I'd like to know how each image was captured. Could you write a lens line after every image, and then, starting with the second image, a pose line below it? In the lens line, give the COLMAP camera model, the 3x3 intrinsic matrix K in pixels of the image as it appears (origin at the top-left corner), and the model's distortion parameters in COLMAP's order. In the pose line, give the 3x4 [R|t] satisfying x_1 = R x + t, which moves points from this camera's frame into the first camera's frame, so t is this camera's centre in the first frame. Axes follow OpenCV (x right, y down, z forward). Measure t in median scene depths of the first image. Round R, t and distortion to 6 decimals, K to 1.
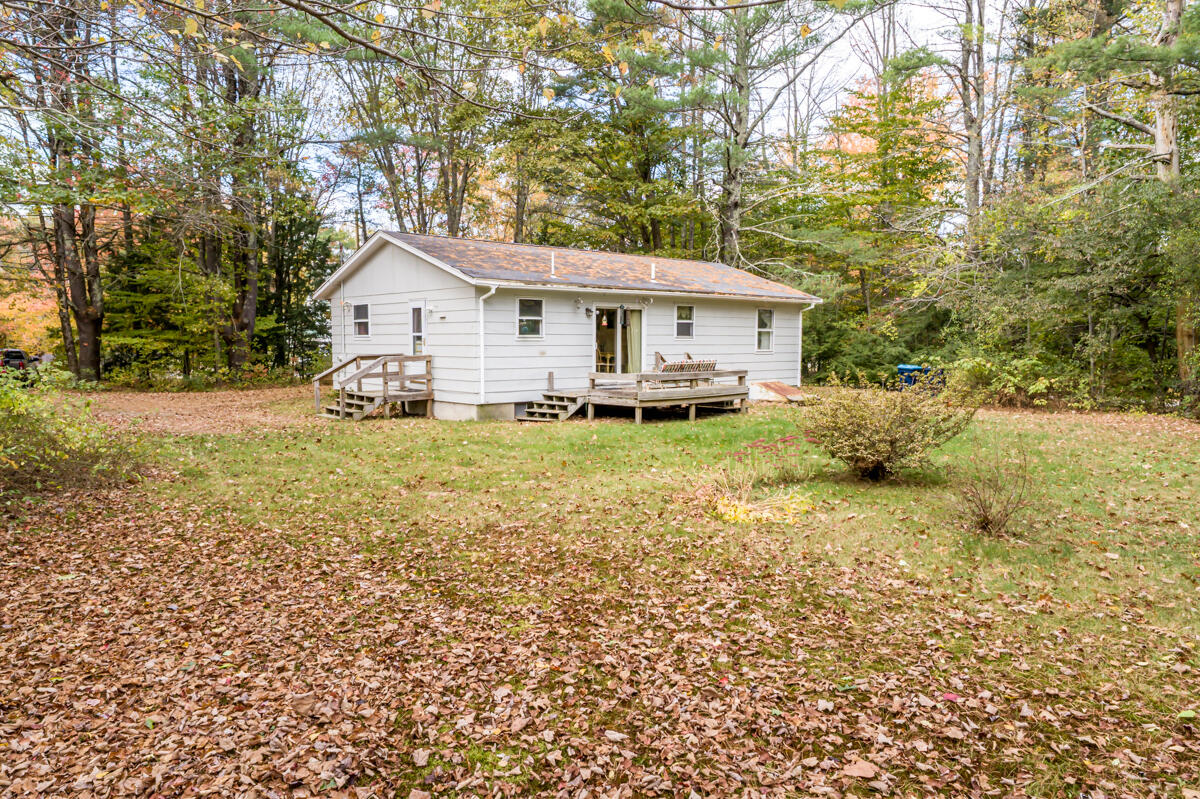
lens RADIAL K [[797.2, 0, 605.6], [0, 797.2, 407.4], [0, 0, 1]] dist [0.000350, 0.003406]
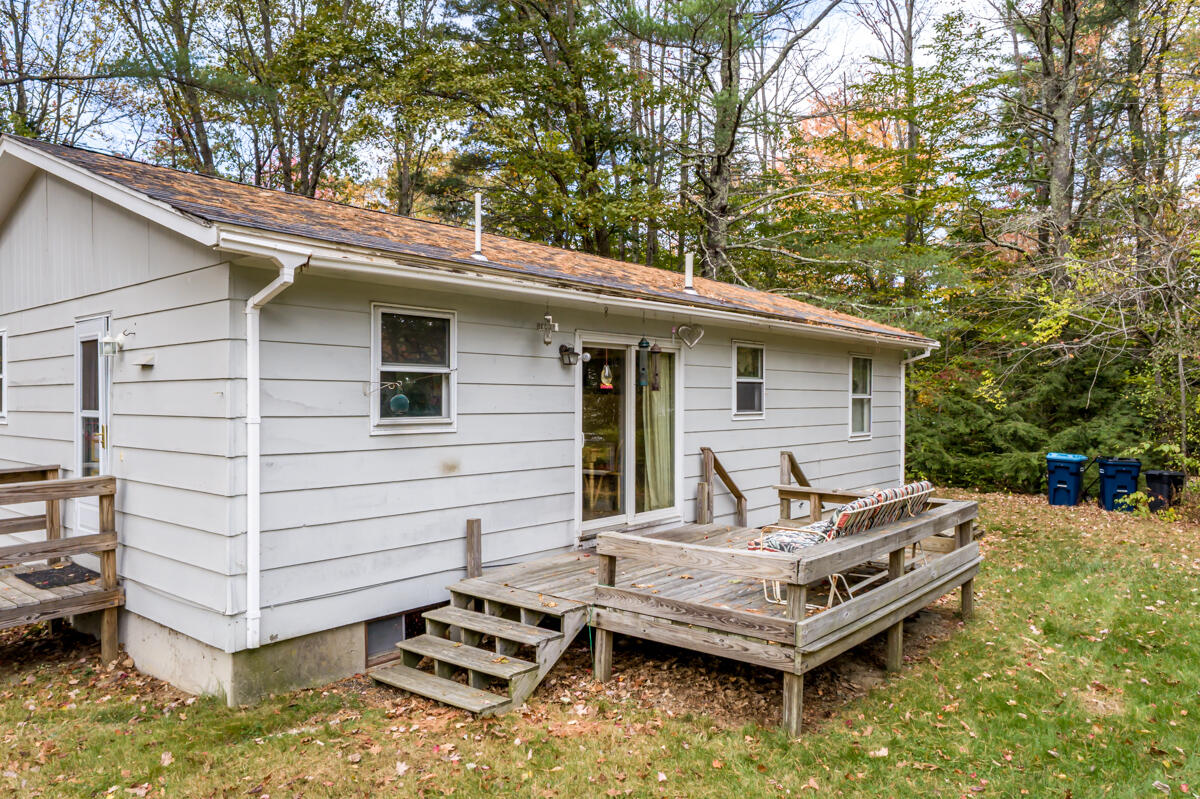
lens RADIAL K [[797.2, 0, 589.6], [0, 797.2, 394.8], [0, 0, 1]] dist [0.000350, 0.003406]
pose [[0.992452, -0.005372, 0.122513, -0.059961], [0.017052, 0.995380, -0.094490, -0.065081], [-0.121440, 0.095866, 0.987959, 0.633784]]
